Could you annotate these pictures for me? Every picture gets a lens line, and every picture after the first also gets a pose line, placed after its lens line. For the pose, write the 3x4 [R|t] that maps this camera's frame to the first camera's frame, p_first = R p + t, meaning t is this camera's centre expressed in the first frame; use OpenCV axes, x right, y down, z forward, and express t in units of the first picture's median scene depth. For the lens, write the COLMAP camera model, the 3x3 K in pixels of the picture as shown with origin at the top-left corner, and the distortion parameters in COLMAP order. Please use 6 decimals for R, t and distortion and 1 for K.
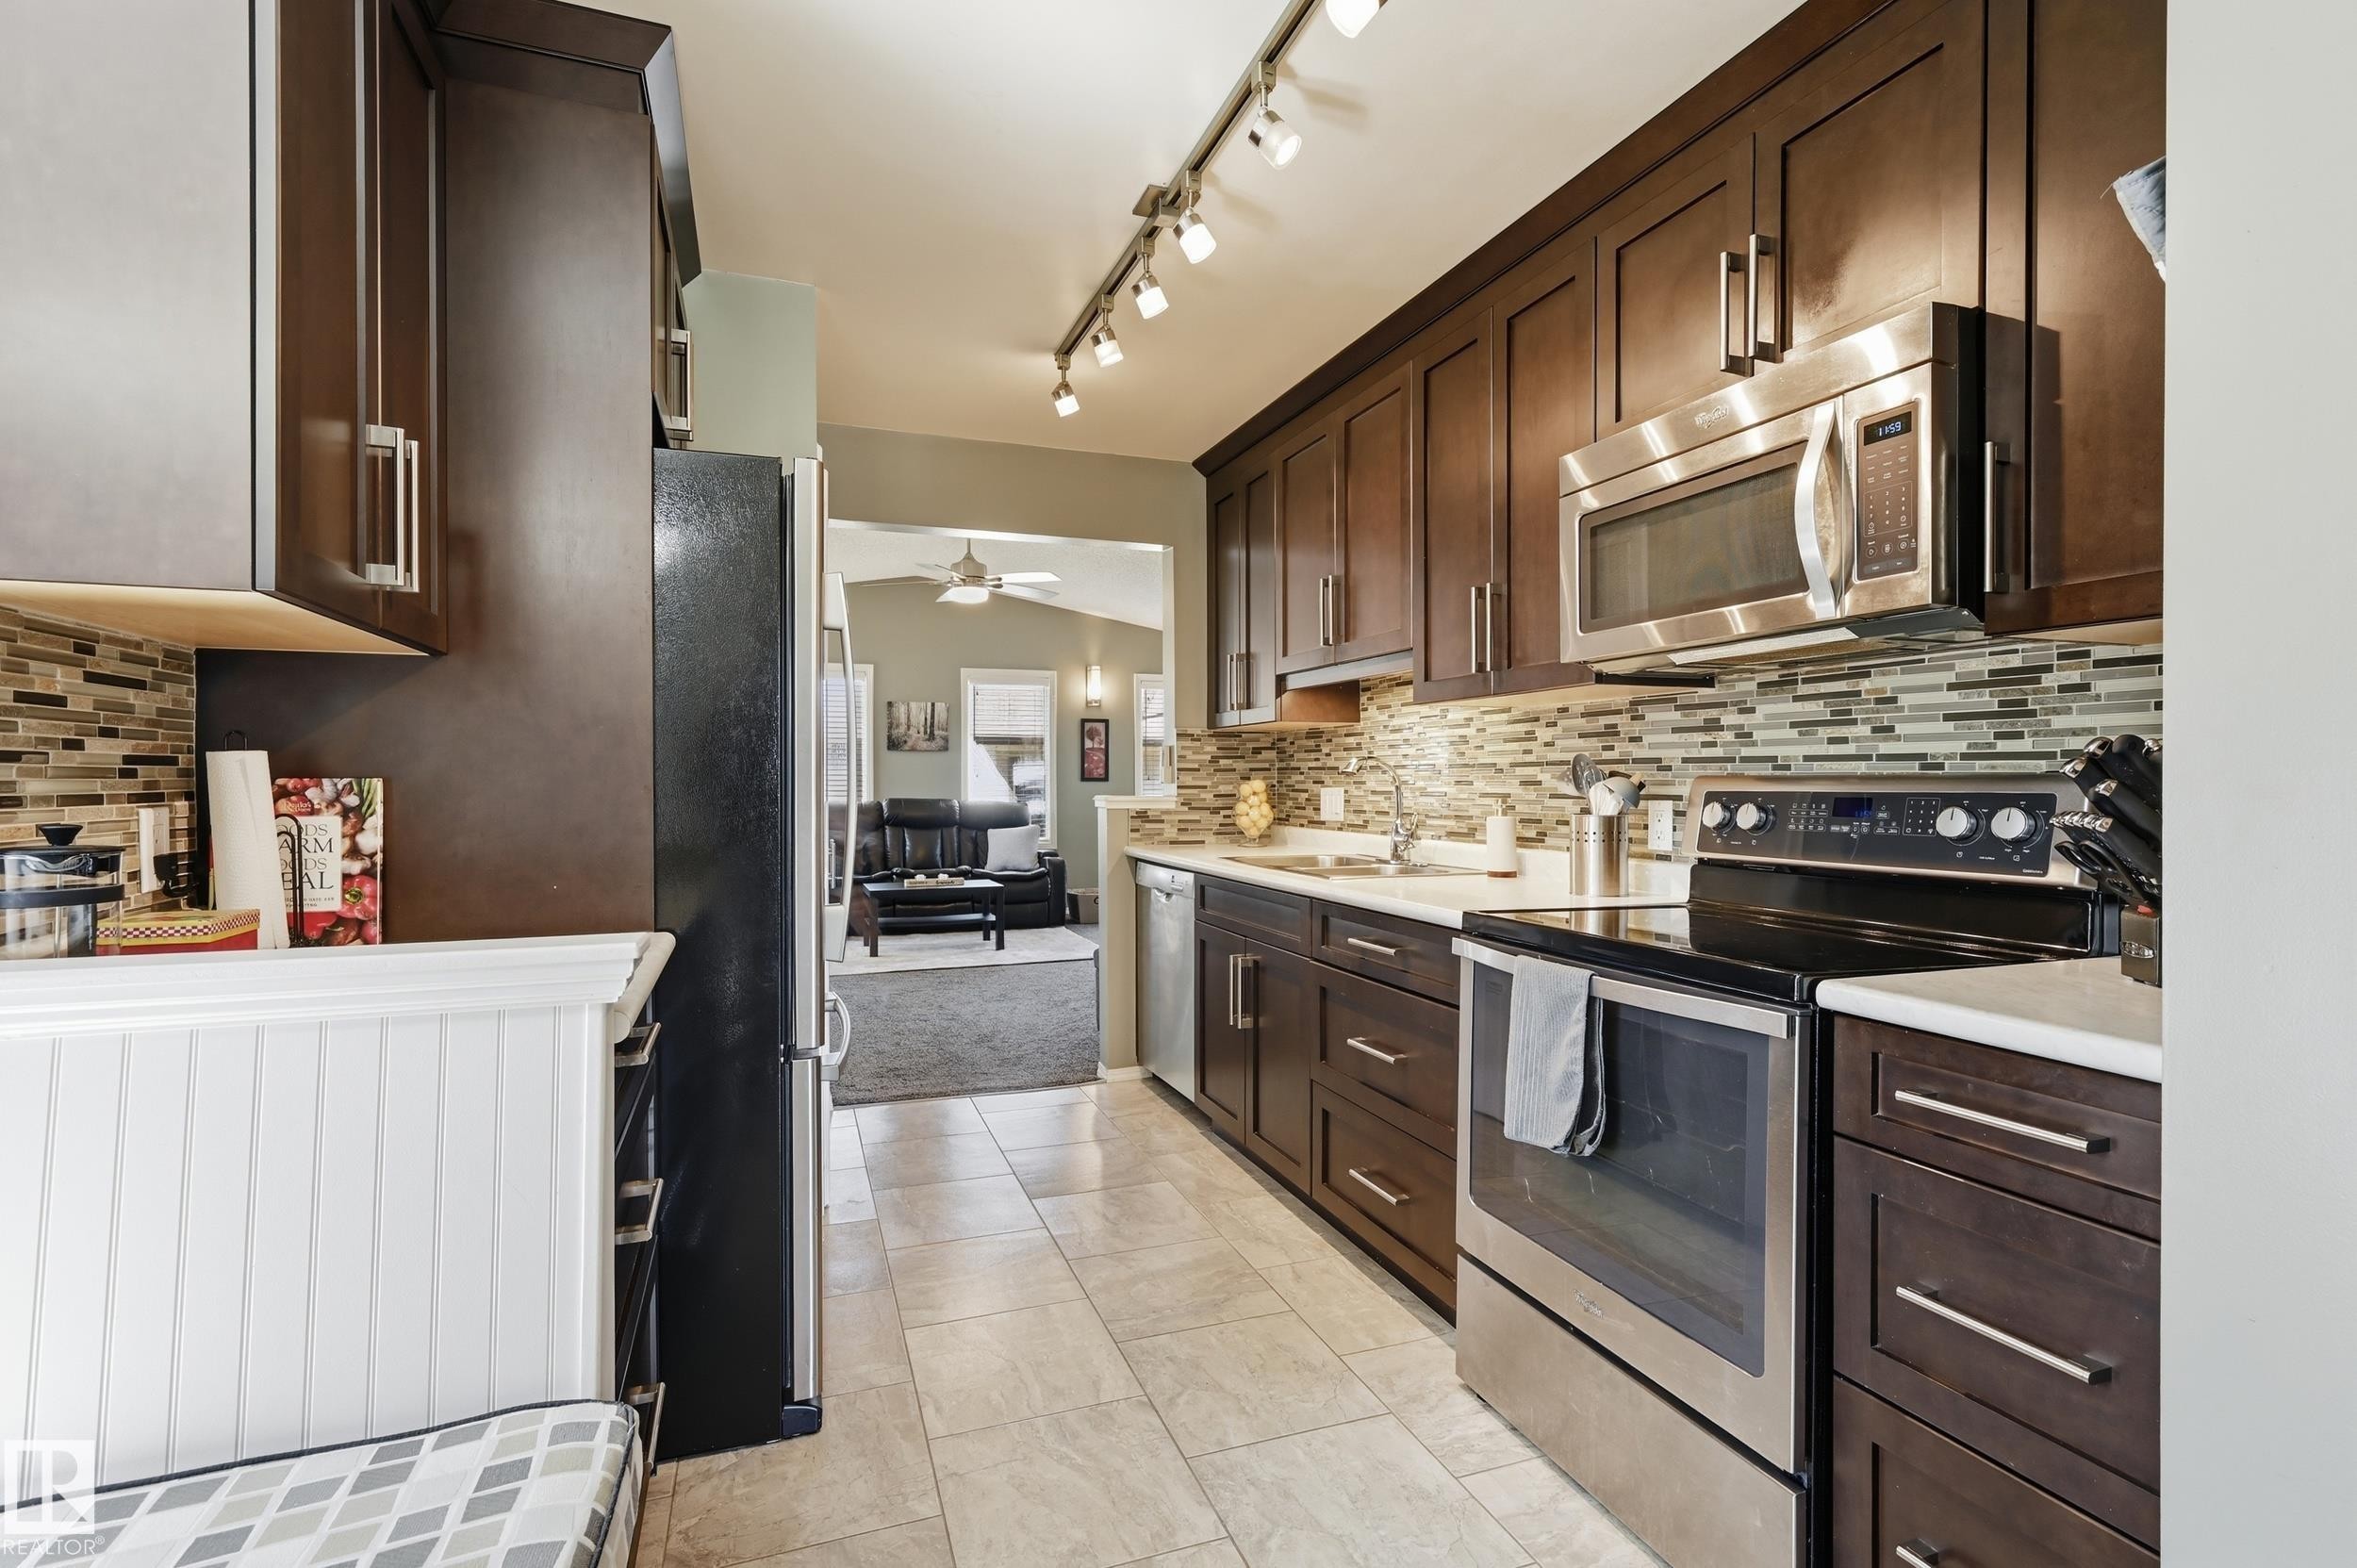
lens RADIAL K [[1069.8, 0, 1183.4], [0, 1069.8, 781.7], [0, 0, 1]] dist [0.007595, -0.000511]
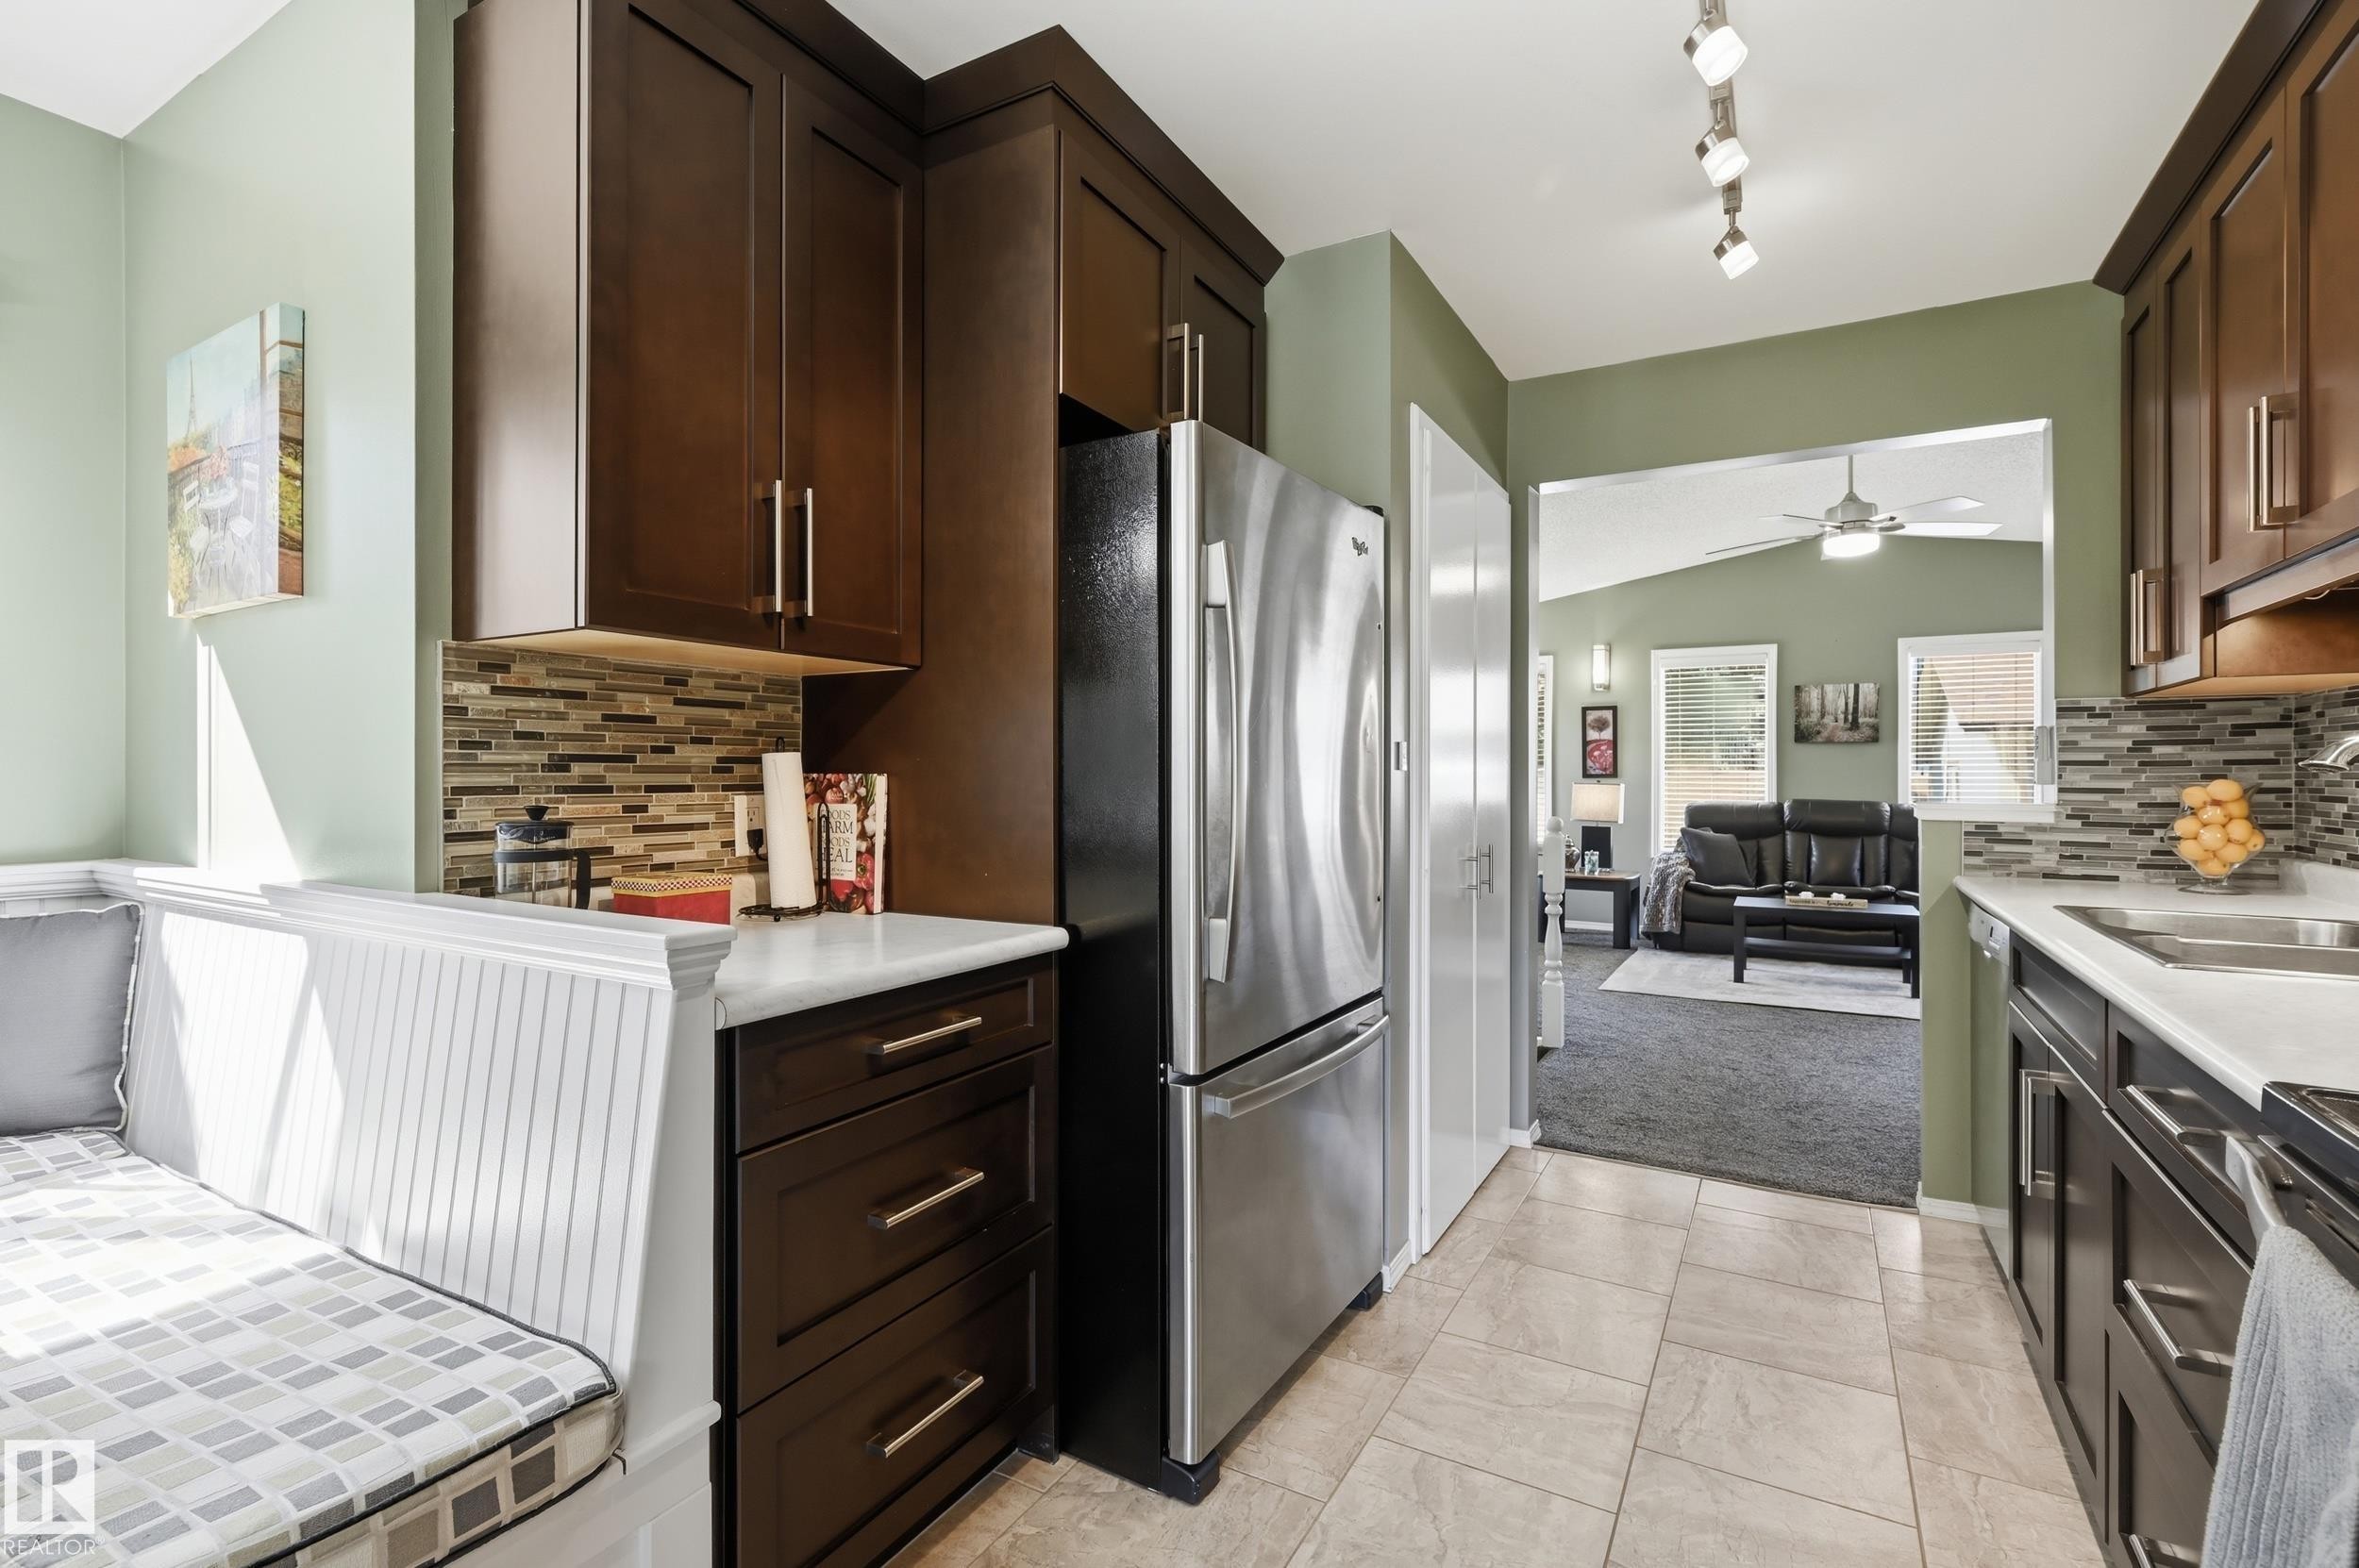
lens RADIAL K [[1070.6, 0, 1191.4], [0, 1070.6, 772.1], [0, 0, 1]] dist [0.007595, -0.000511]
pose [[0.646196, 0.000072, -0.763171, 0.206381], [-0.004842, 0.999980, -0.004005, -0.001004], [0.763156, 0.006284, 0.646184, 0.251282]]
